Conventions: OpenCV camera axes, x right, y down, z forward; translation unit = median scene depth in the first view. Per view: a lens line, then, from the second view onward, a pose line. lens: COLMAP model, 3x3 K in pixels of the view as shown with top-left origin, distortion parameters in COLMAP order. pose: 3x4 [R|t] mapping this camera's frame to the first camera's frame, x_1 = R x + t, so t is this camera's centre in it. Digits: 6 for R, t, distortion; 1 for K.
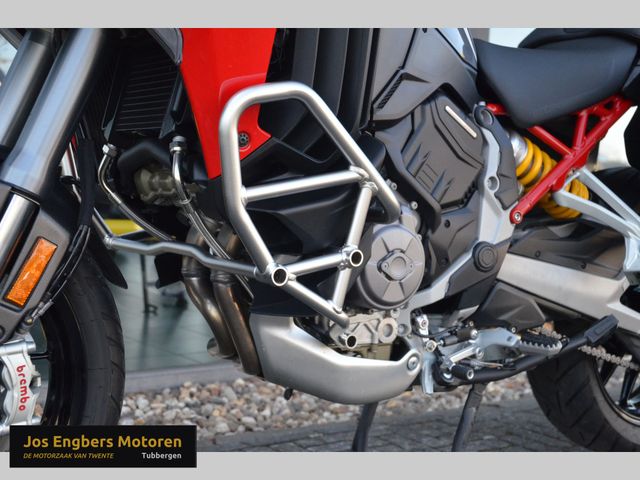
lens RADIAL K [[911.8, 0, 320.0], [0, 911.8, 240.0], [0, 0, 1]] dist [0.155341, 0.116899]
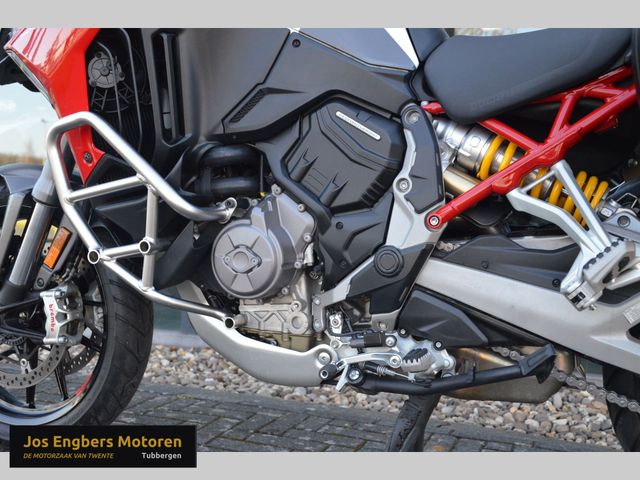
lens RADIAL K [[722.5, 0, 332.5], [0, 722.5, 245.5], [0, 0, 1]] dist [-0.012102, 0.236966]
pose [[0.549651, 0.025971, -0.834990, 0.863283], [-0.049850, 0.998755, -0.001750, 0.006332], [0.833905, 0.042586, 0.550262, 0.584921]]
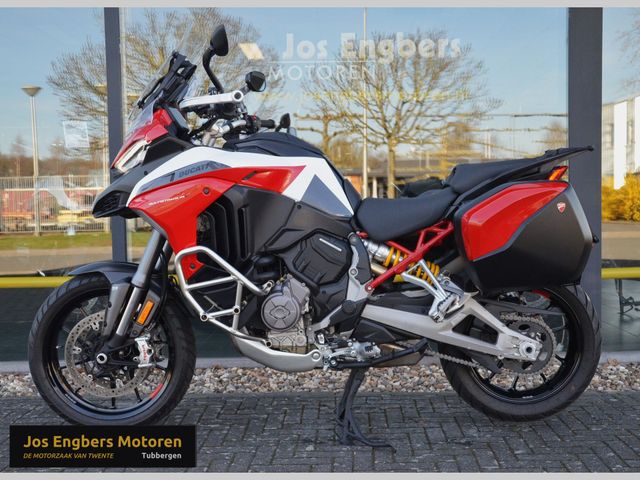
lens RADIAL K [[793.7, 0, 341.5], [0, 793.7, 238.5], [0, 0, 1]] dist [-0.017755, 0.018209]
pose [[0.808386, -0.021571, -0.588258, 1.360591], [0.016029, 0.999764, -0.014634, -0.124309], [0.588435, 0.002401, 0.808541, -0.523144]]
